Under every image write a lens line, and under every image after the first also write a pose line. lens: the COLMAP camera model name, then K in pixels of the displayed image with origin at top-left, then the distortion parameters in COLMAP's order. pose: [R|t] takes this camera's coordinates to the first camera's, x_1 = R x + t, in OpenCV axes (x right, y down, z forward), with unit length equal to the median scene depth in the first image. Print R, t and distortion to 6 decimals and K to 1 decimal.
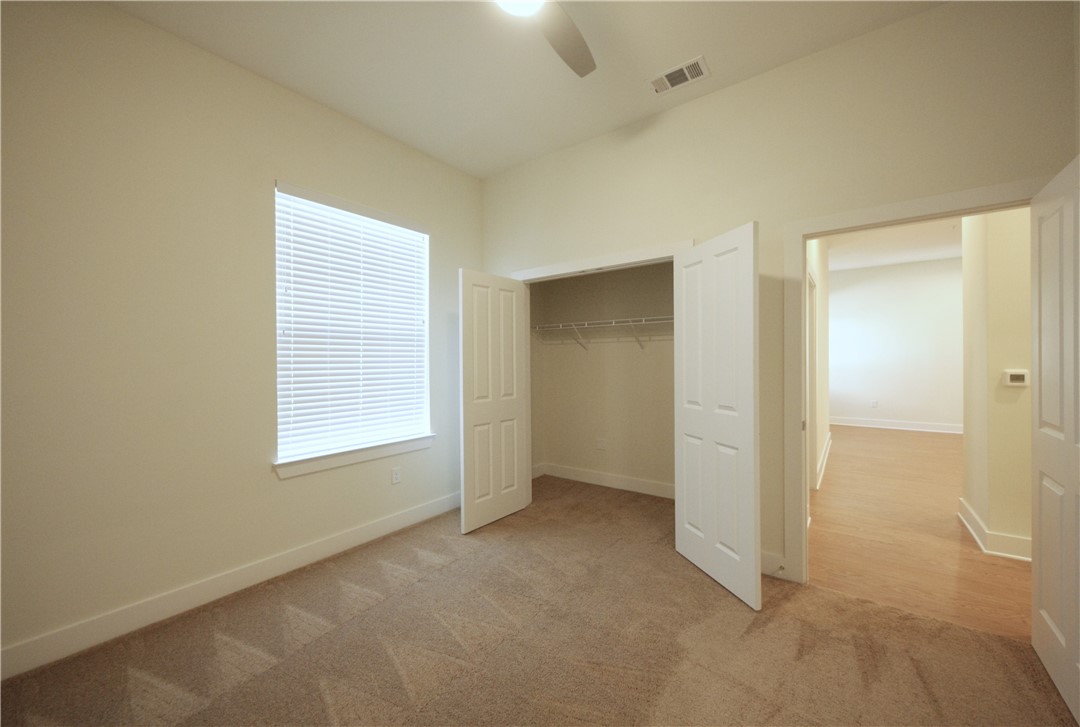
lens RADIAL K [[415.0, 0, 531.8], [0, 415.0, 364.9], [0, 0, 1]] dist [-0.002237, 0.000584]
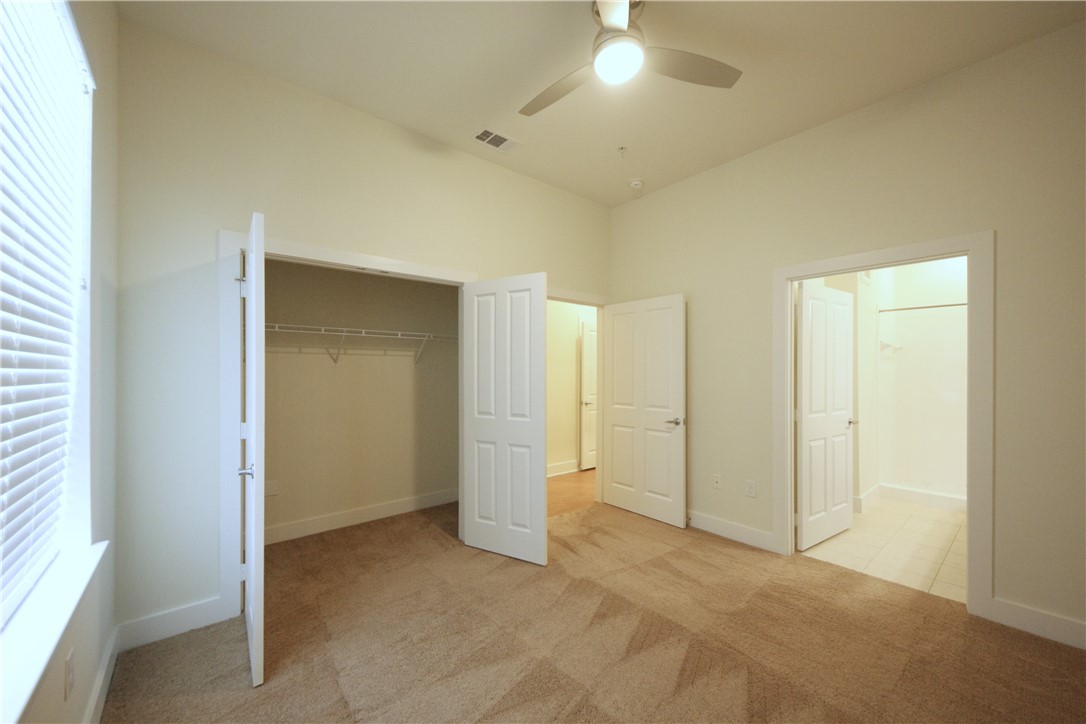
lens RADIAL K [[417.3, 0, 539.6], [0, 417.3, 372.5], [0, 0, 1]] dist [-0.002237, 0.000584]
pose [[0.207743, 0.008245, 0.978149, -0.610630], [0.011788, 0.999871, -0.010931, -0.004488], [-0.978112, 0.013801, 0.207619, 0.482981]]
